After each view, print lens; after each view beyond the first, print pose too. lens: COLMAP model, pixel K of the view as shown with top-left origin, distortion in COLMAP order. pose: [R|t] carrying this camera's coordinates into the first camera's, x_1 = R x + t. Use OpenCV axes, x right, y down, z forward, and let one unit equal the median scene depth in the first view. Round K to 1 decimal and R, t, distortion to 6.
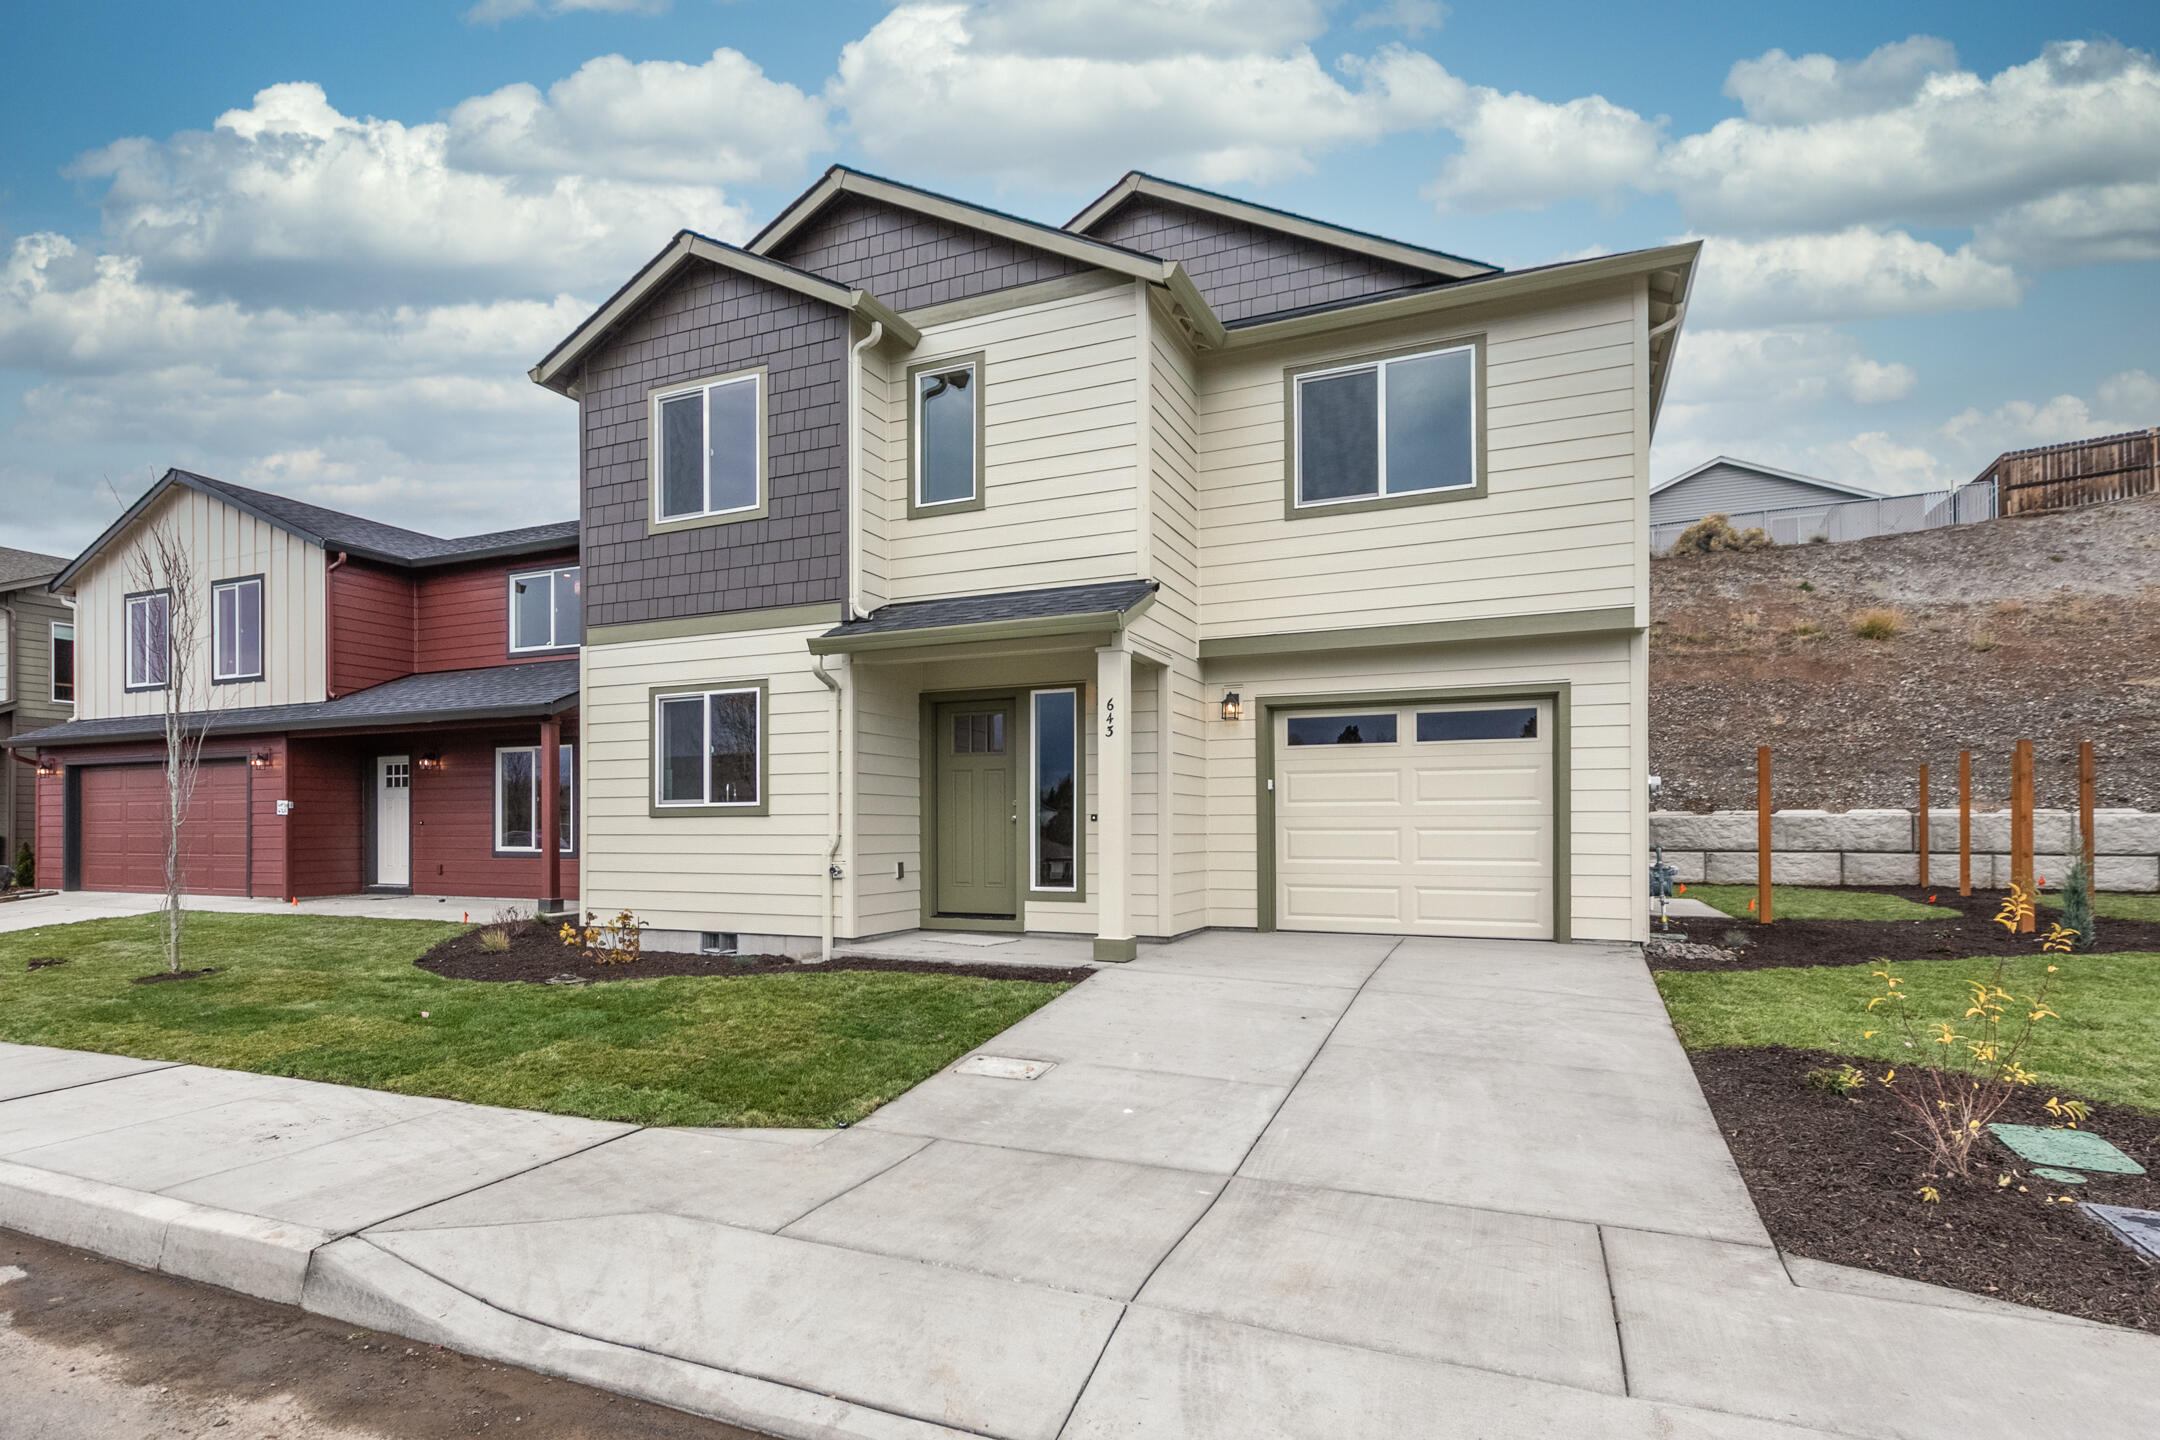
lens RADIAL K [[1121.9, 0, 1083.8], [0, 1121.9, 837.8], [0, 0, 1]] dist [0.000881, 0.000671]
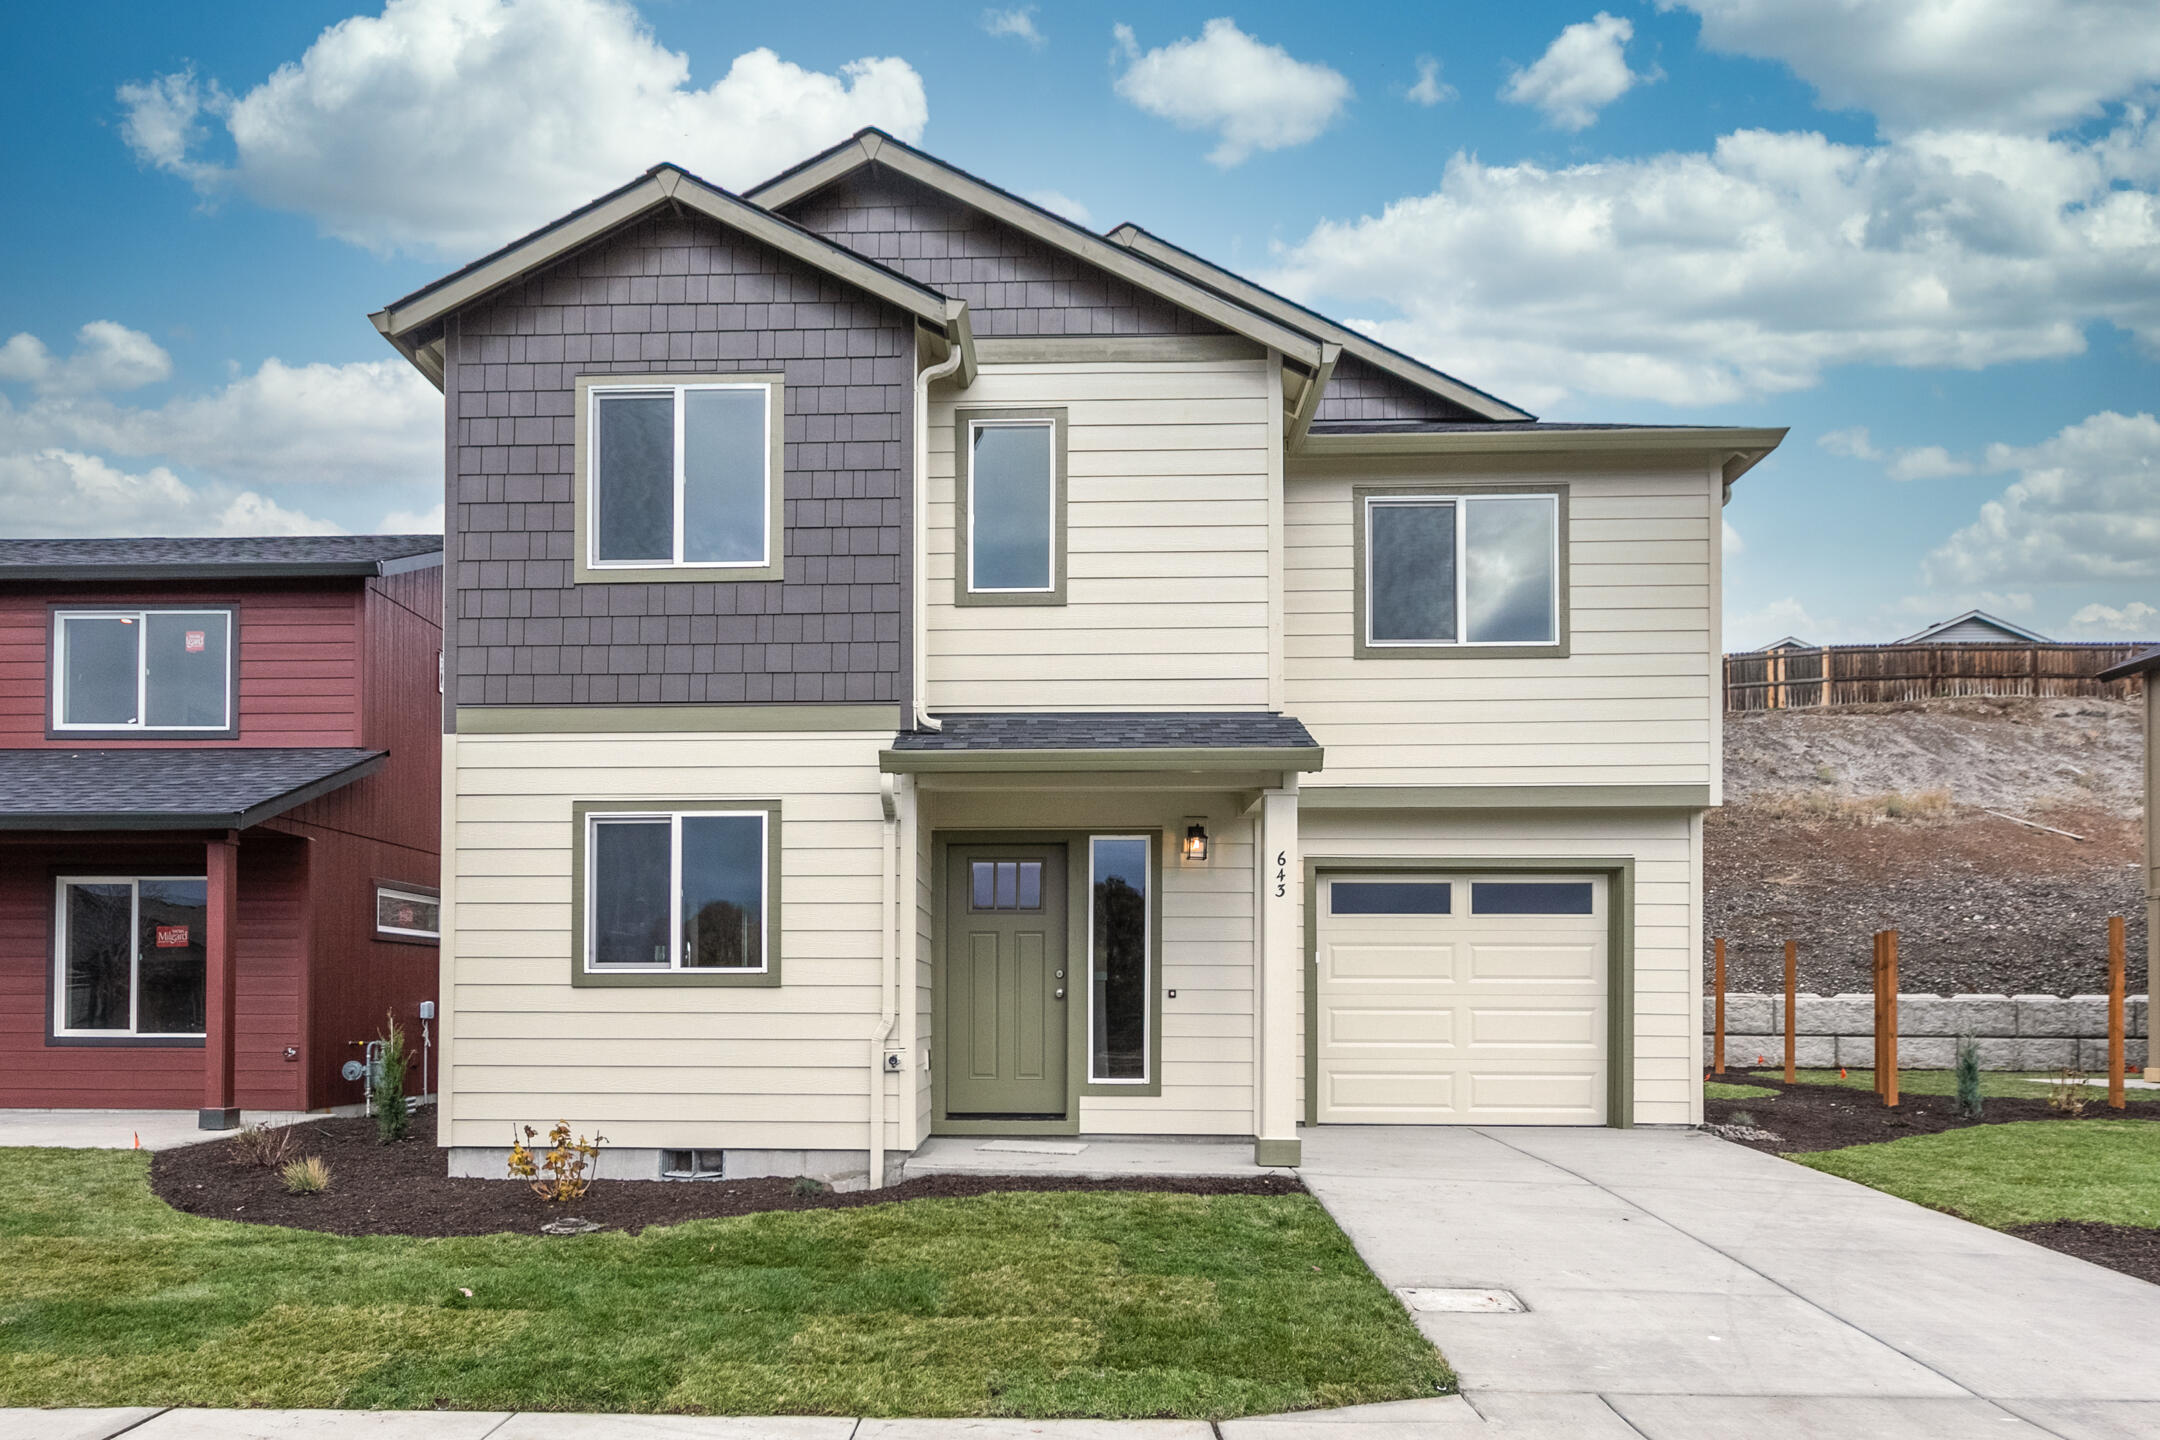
lens RADIAL K [[1303.4, 0, 1073.6], [0, 1303.4, 1004.9], [0, 0, 1]] dist [-0.000975, 0.002656]
pose [[0.926330, 0.006007, 0.376665, -0.421931], [-0.002214, 0.999942, -0.010503, 0.000725], [-0.376707, 0.008895, 0.926290, 0.139958]]
